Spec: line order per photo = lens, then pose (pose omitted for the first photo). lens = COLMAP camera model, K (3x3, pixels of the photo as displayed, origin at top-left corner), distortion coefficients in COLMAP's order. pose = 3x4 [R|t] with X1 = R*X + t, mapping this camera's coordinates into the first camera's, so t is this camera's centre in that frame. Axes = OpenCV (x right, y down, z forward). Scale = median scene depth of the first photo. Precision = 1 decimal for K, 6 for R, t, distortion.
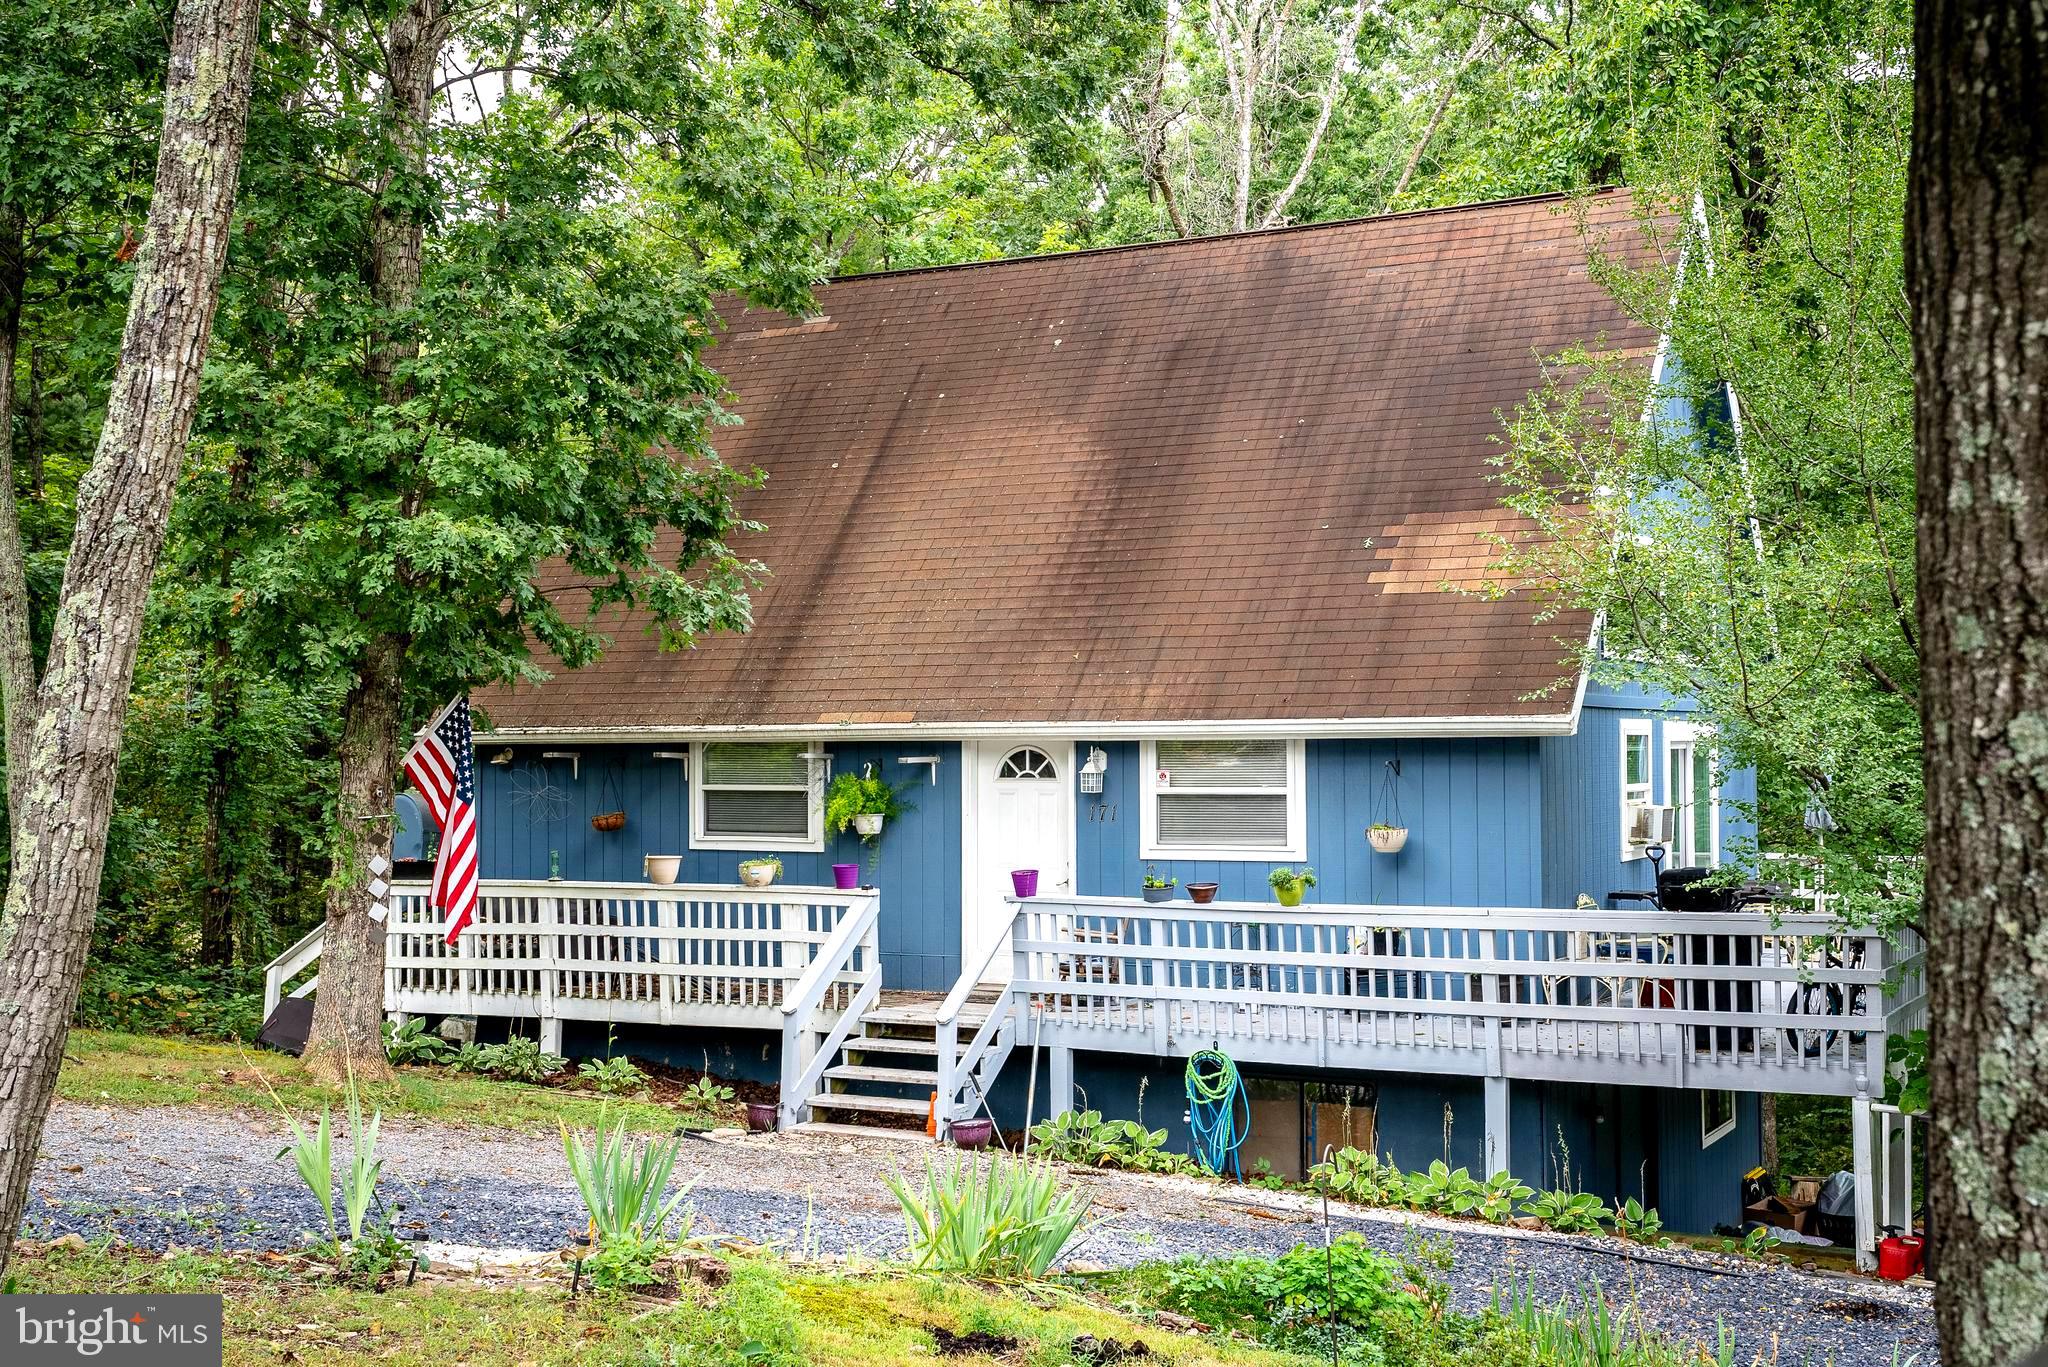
lens RADIAL K [[2286.5, 0, 1024.3], [0, 2286.5, 690.8], [0, 0, 1]] dist [-0.015556, 0.000000]
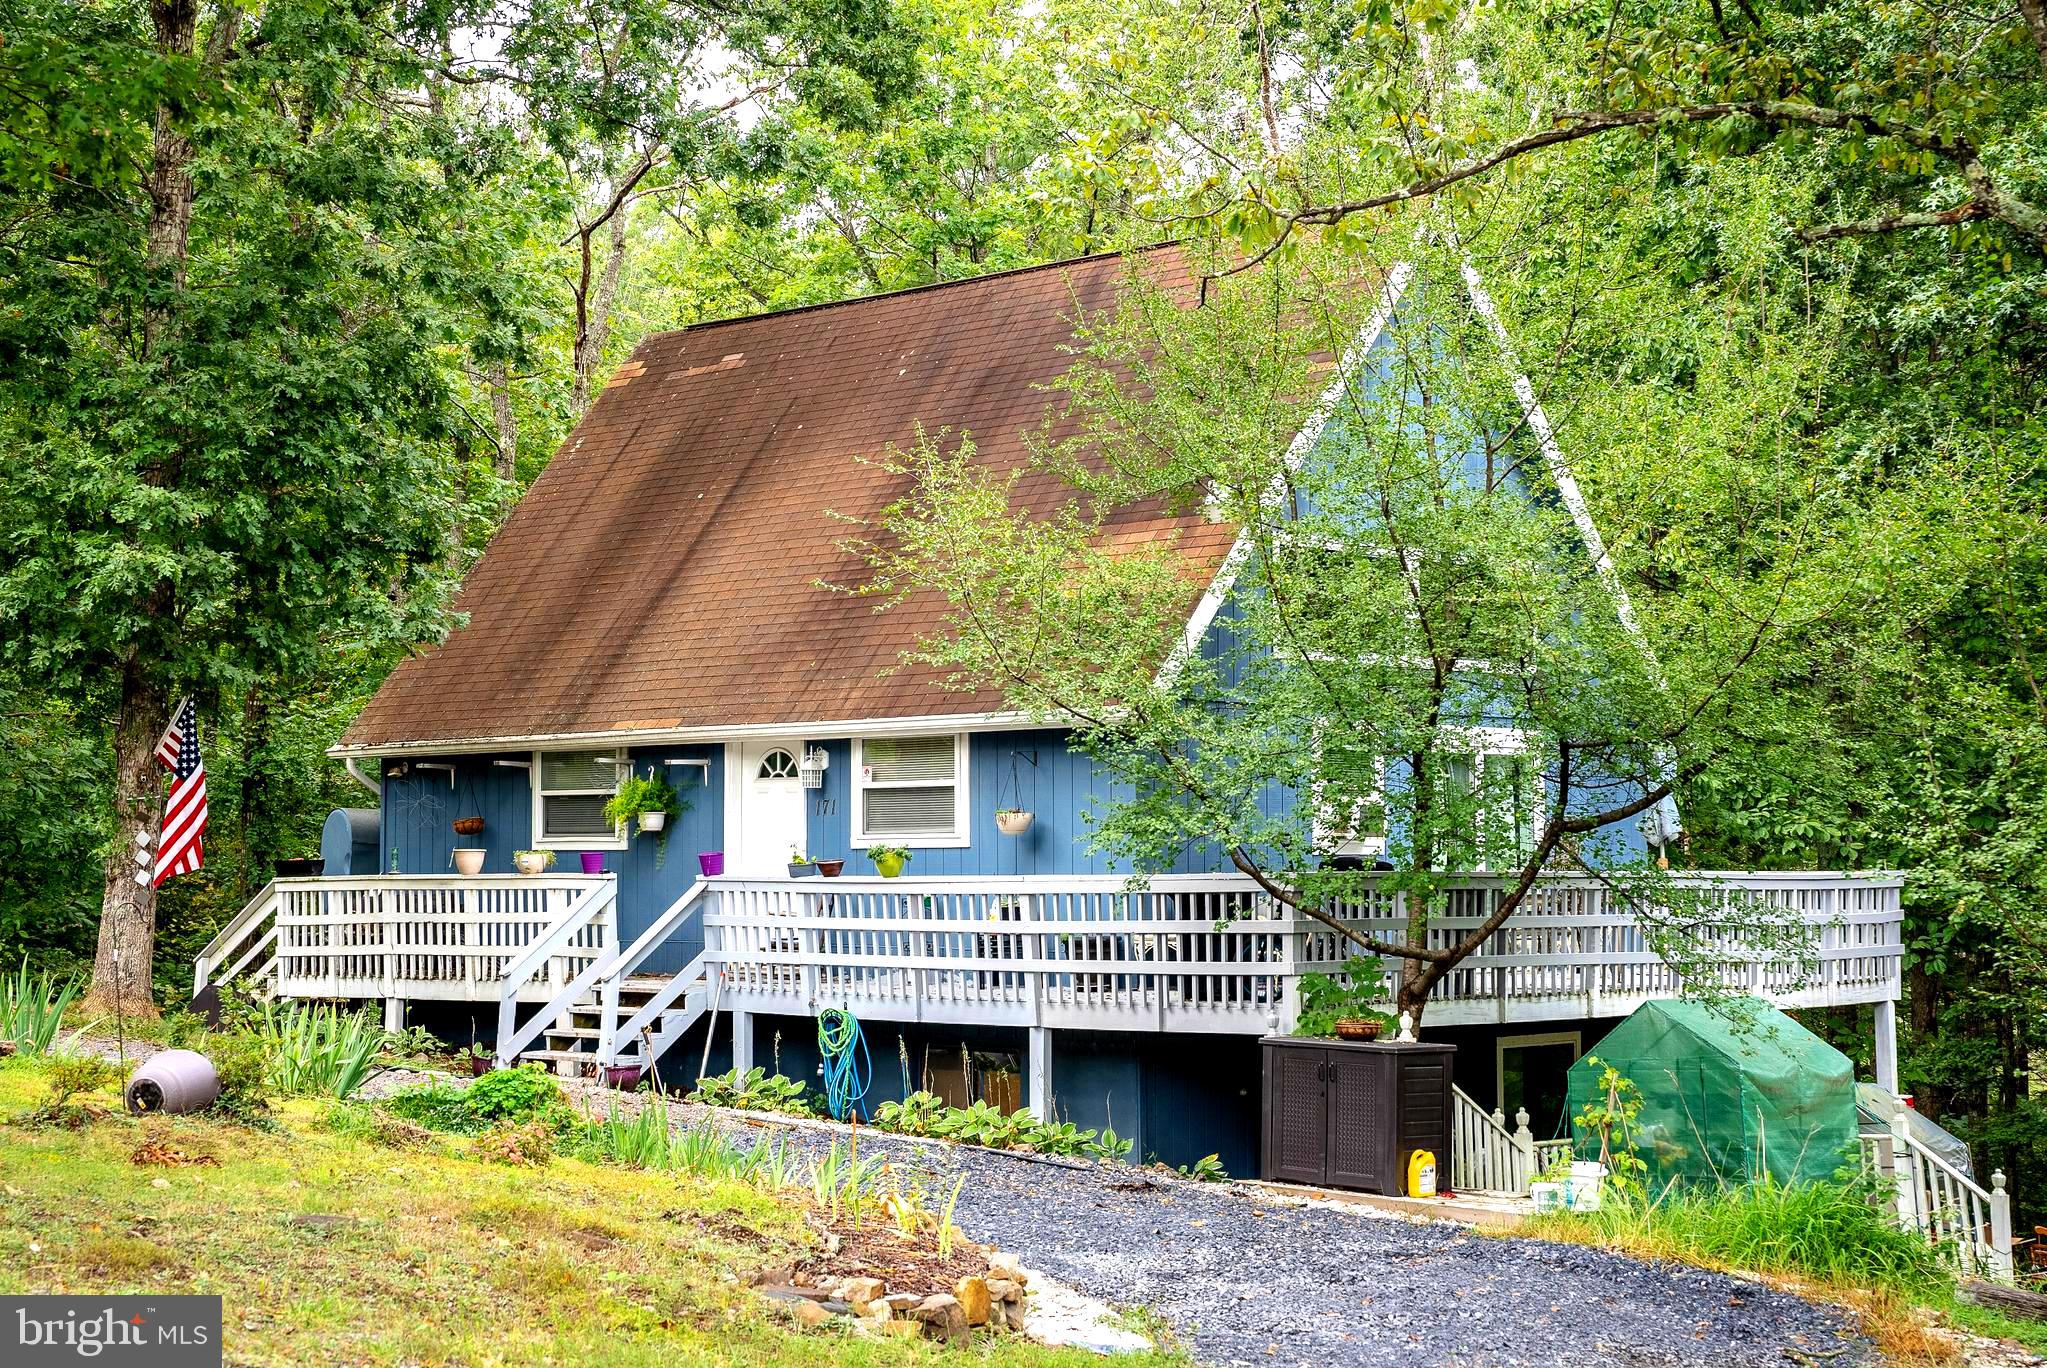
lens RADIAL K [[2946.6, 0, 1023.2], [0, 2946.6, 680.1], [0, 0, 1]] dist [0.056554, 0.000000]
pose [[0.966140, -0.014350, -0.257619, 0.480251], [0.004879, 0.999290, -0.037365, 0.045239], [0.257973, 0.034843, 0.965524, -0.329242]]
